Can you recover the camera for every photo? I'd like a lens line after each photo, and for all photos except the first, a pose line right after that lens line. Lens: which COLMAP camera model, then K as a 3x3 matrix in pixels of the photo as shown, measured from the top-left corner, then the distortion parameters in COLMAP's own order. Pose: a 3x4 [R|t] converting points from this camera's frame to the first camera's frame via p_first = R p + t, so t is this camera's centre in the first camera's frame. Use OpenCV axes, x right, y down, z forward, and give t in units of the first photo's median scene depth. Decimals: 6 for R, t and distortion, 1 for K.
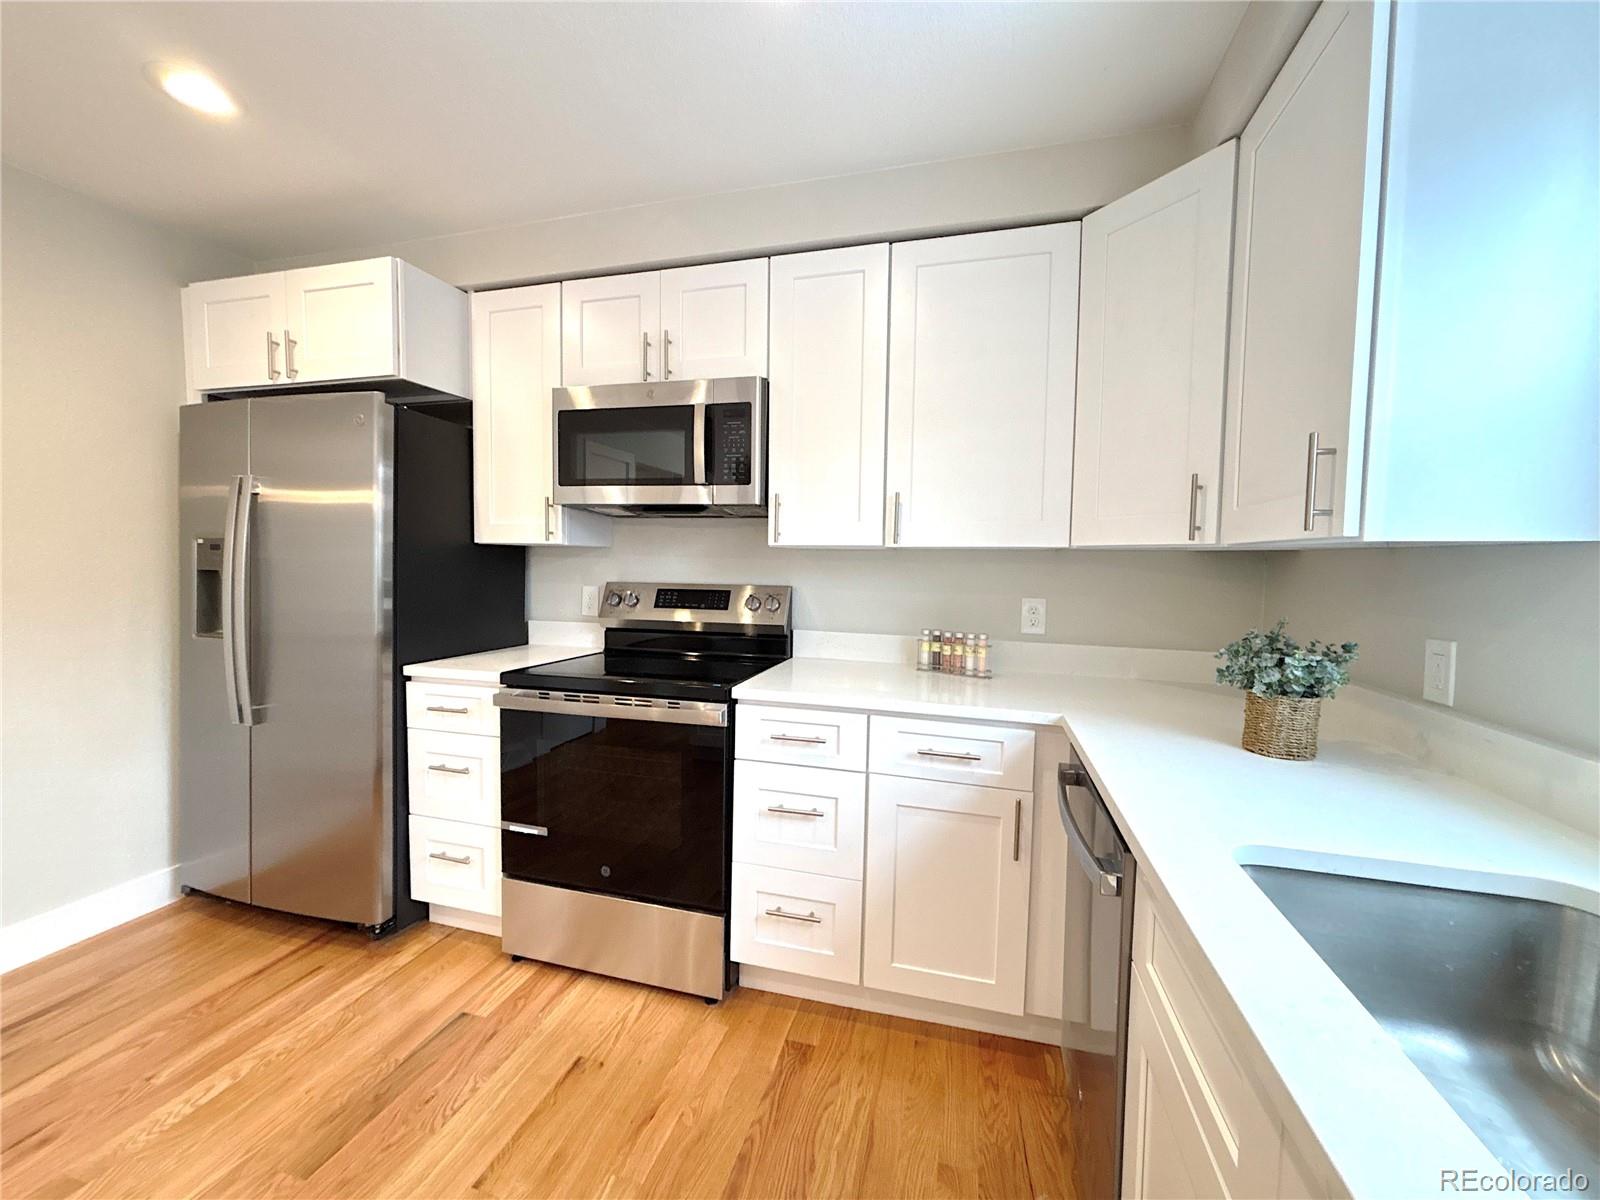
lens RADIAL K [[633.1, 0, 803.1], [0, 633.1, 599.4], [0, 0, 1]] dist [-0.014343, 0.002695]
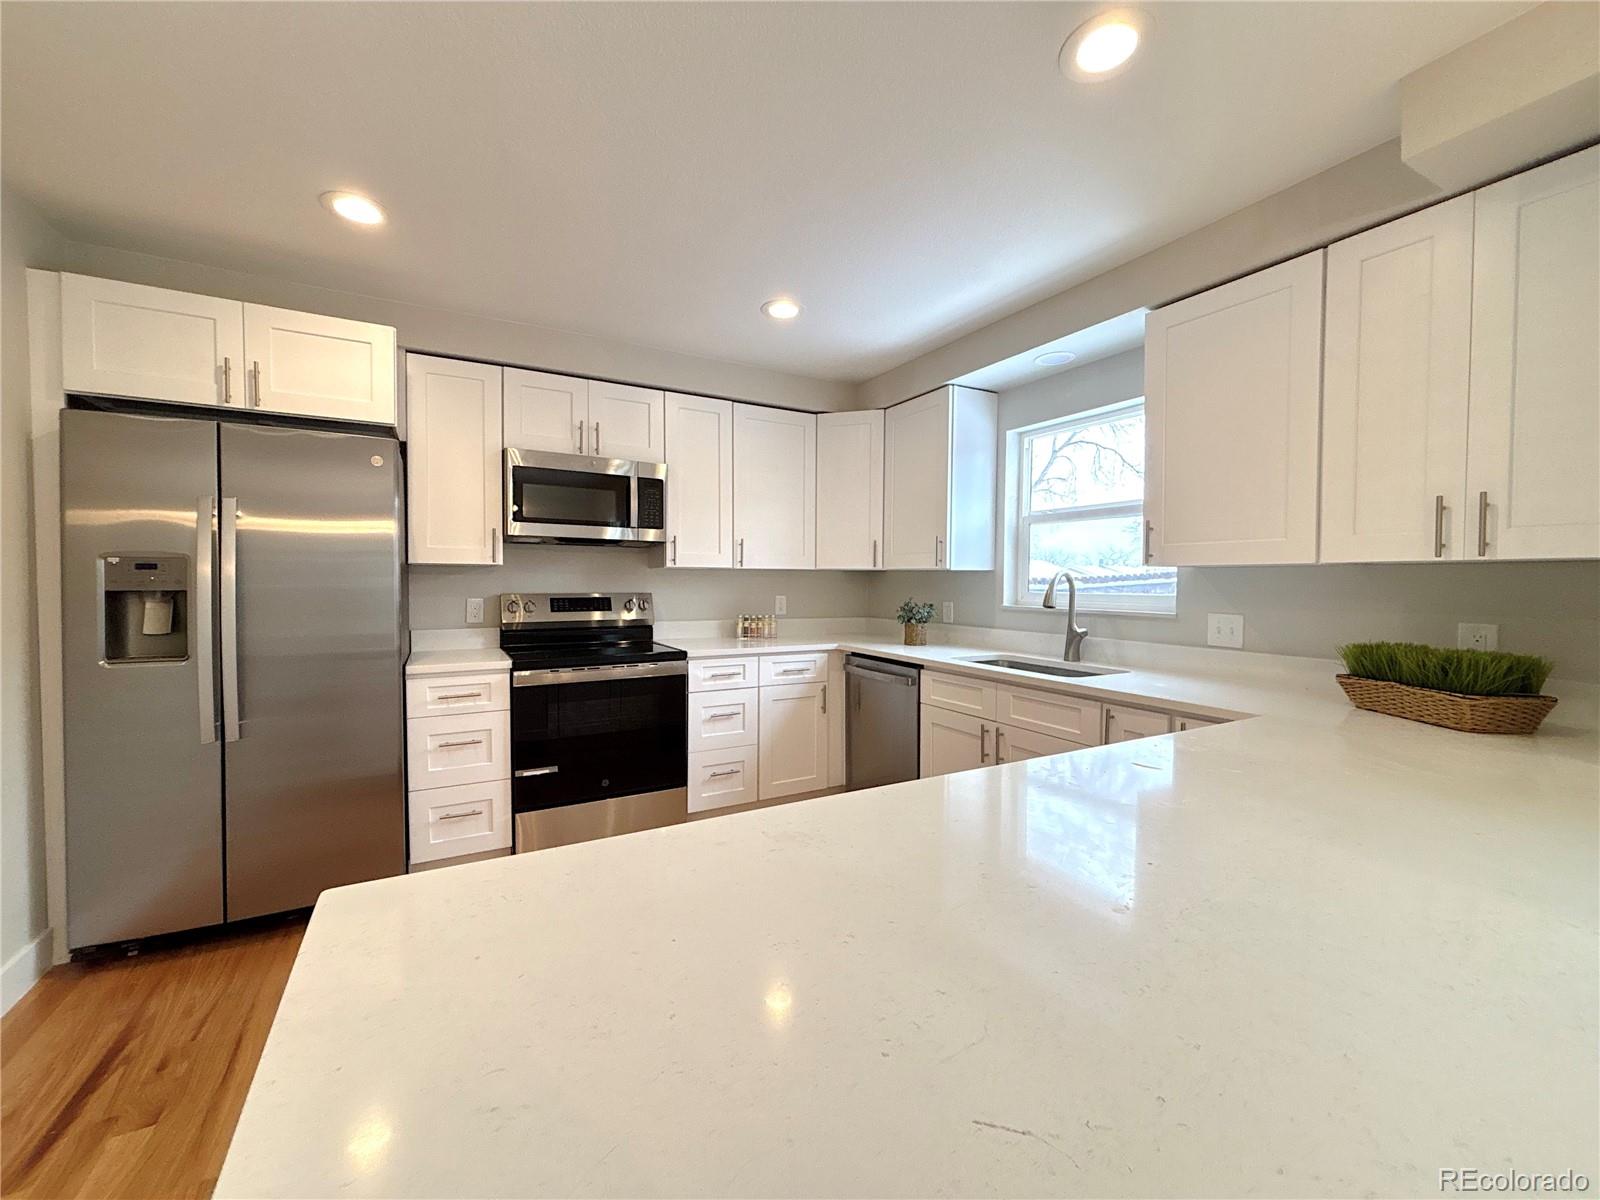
lens RADIAL K [[633.1, 0, 801.8], [0, 633.1, 595.7], [0, 0, 1]] dist [-0.014343, 0.002695]
pose [[0.711573, -0.029034, 0.702012, -0.972822], [0.046167, 0.998919, -0.005483, 0.012647], [-0.701094, 0.036311, 0.712144, -0.400527]]
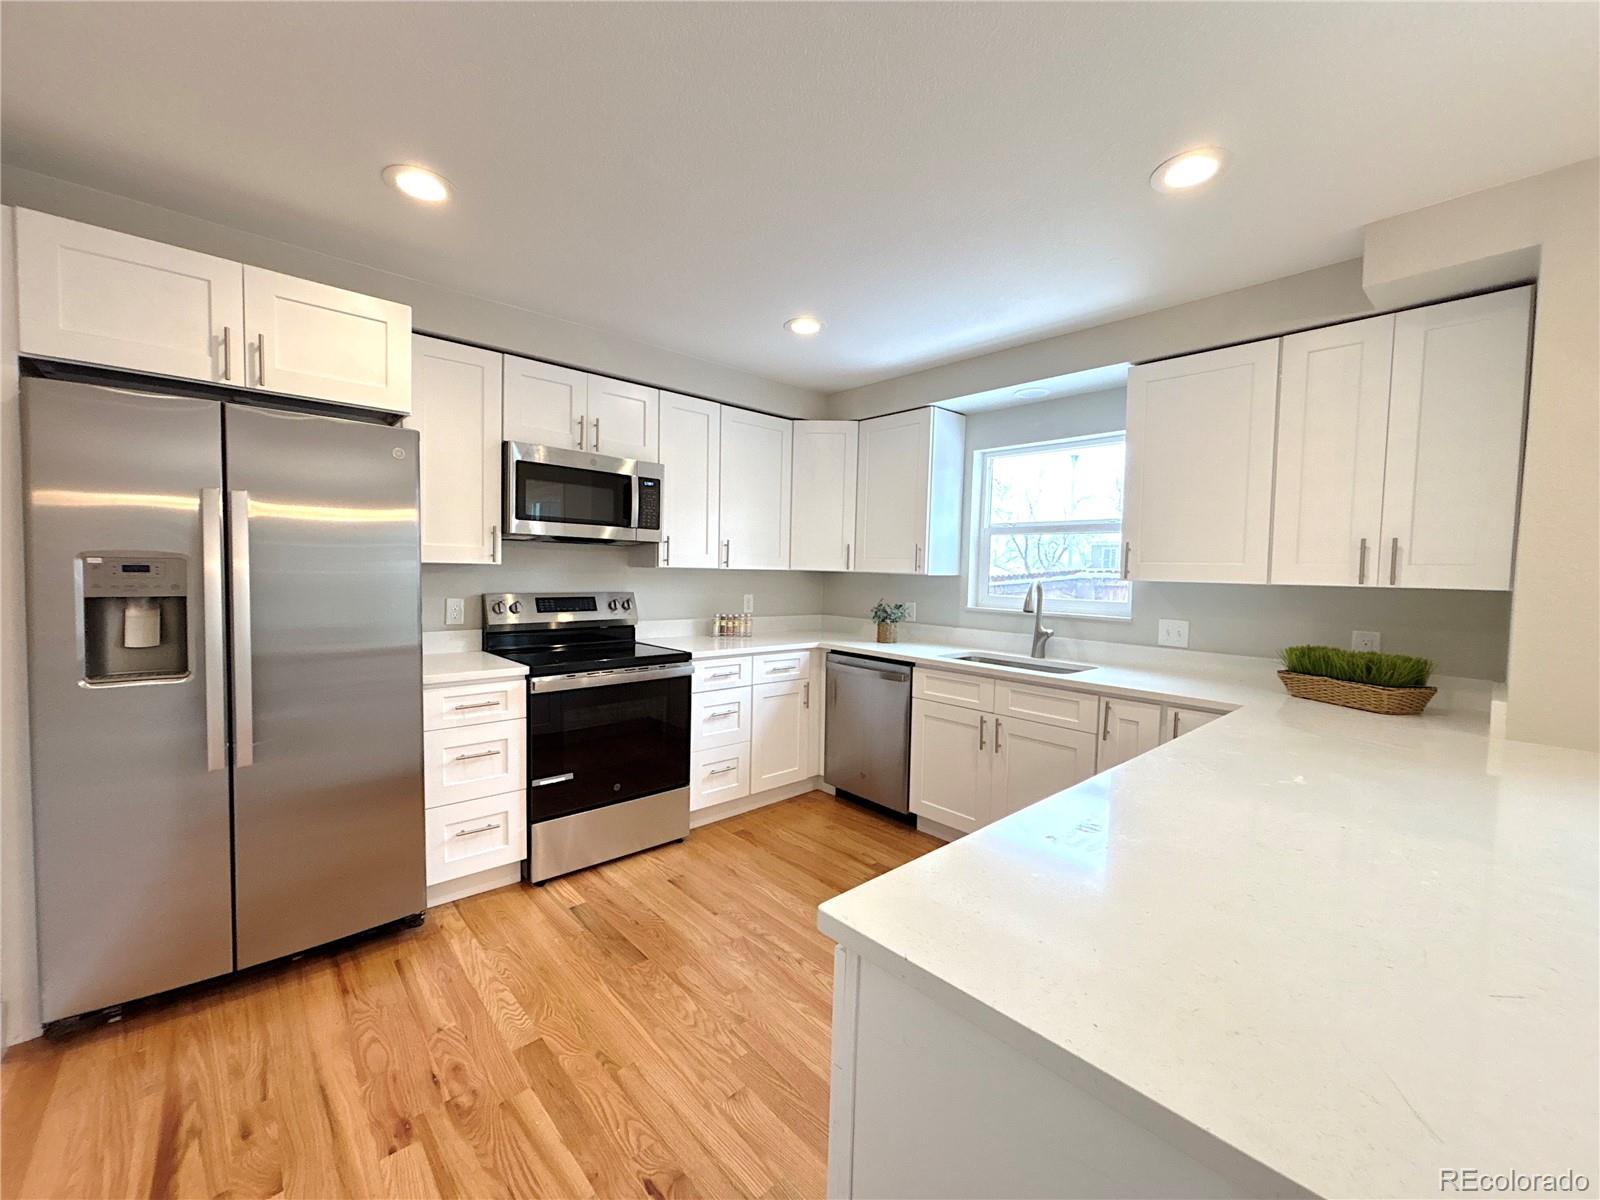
lens RADIAL K [[633.1, 0, 798.6], [0, 633.1, 594.6], [0, 0, 1]] dist [-0.014343, 0.002695]
pose [[0.537672, -0.038094, 0.842293, -1.256563], [0.033721, 0.999151, 0.023662, -0.043851], [-0.842479, 0.015681, 0.538500, -0.168045]]
